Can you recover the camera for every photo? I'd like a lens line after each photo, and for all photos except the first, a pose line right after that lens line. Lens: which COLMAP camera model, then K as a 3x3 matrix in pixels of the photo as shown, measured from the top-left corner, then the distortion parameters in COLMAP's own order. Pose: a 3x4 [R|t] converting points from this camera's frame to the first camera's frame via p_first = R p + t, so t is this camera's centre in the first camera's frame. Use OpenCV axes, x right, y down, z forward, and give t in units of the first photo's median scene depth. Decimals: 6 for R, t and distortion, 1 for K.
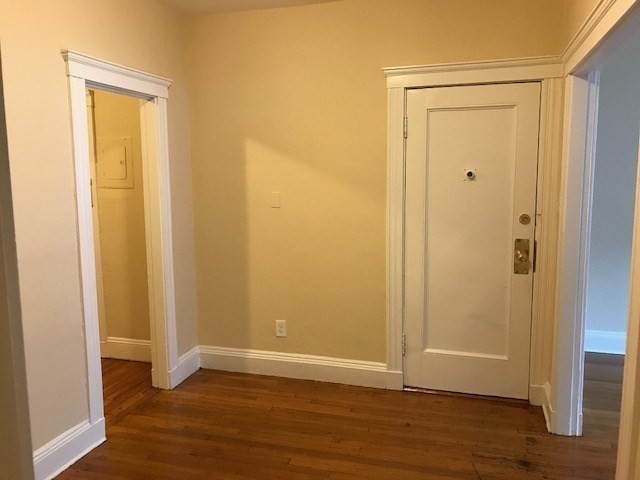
lens RADIAL K [[508.8, 0, 320.0], [0, 508.8, 240.0], [0, 0, 1]] dist [0.000023, -0.000875]
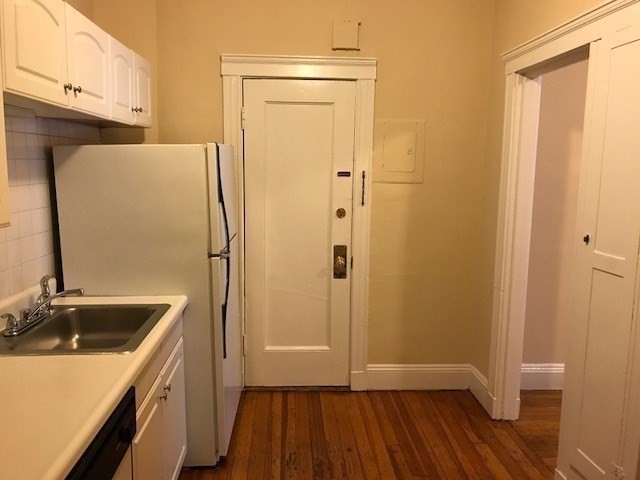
lens RADIAL K [[523.2, 0, 320.0], [0, 523.2, 240.0], [0, 0, 1]] dist [0.087893, 0.000499]
pose [[0.935100, -0.021048, 0.353758, -0.809086], [0.017938, 0.999766, 0.012067, -0.021474], [-0.353929, -0.004938, 0.935259, 0.248064]]
